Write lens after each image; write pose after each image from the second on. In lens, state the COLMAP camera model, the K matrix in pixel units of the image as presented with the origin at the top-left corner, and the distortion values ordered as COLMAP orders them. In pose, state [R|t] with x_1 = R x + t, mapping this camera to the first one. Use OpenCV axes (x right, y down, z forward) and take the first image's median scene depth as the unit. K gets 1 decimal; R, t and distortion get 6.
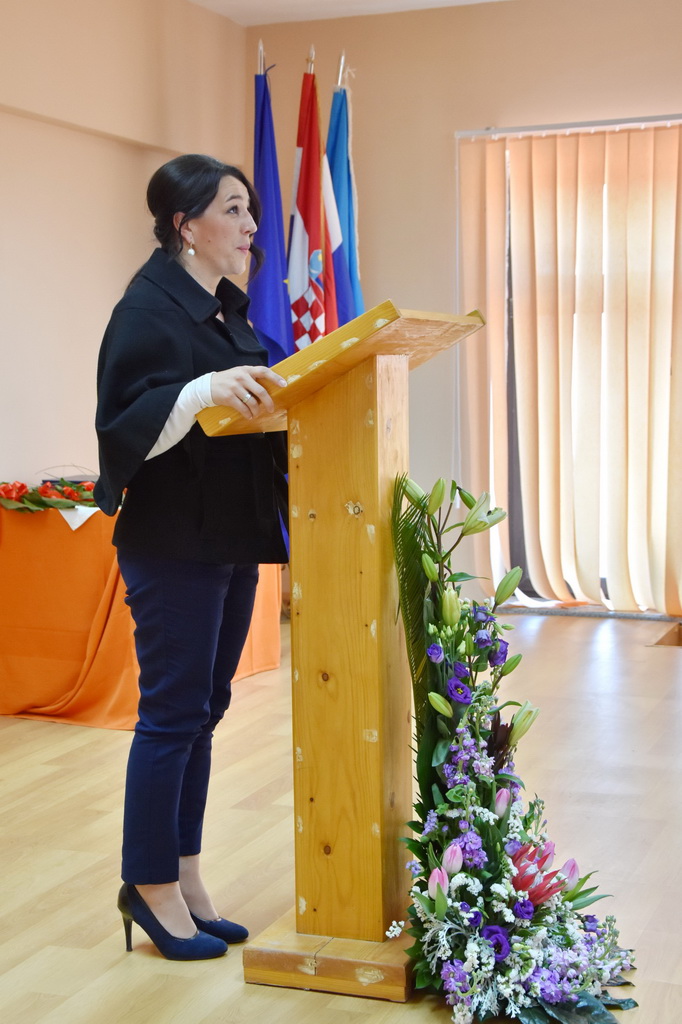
lens RADIAL K [[1631.2, 0, 341.0], [0, 1631.2, 512.0], [0, 0, 1]] dist [0.178669, 0.073865]
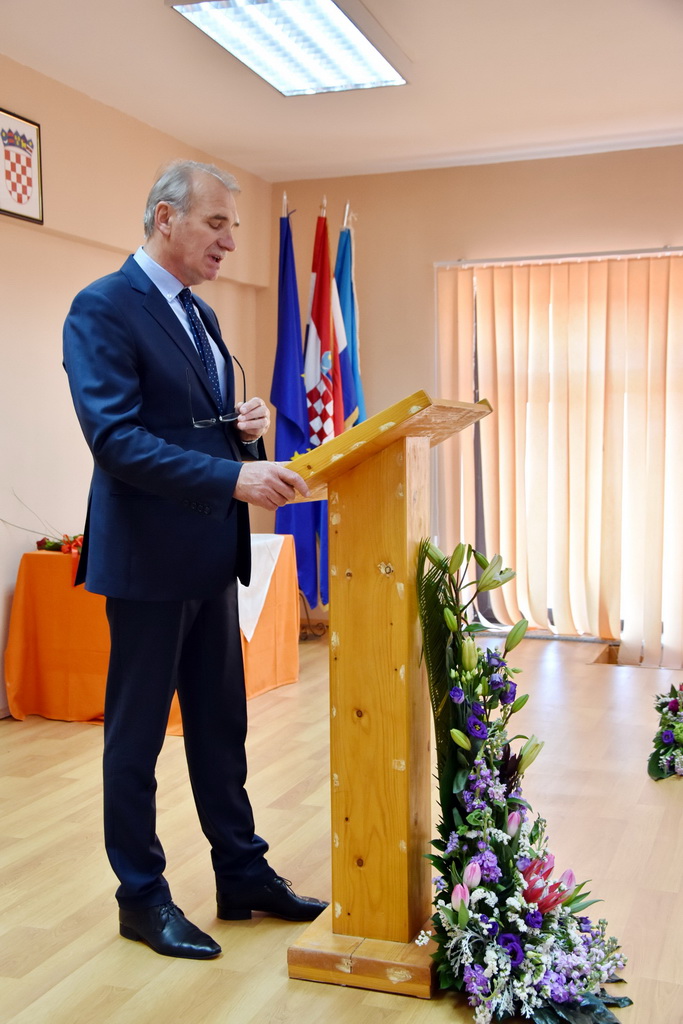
lens RADIAL K [[1192.9, 0, 341.5], [0, 1192.9, 512.0], [0, 0, 1]] dist [0.015246, 0.236872]
pose [[0.999864, 0.004957, 0.015742, -0.036478], [-0.004519, 0.999604, -0.027770, -0.018430], [-0.015873, 0.027695, 0.999490, 0.151204]]
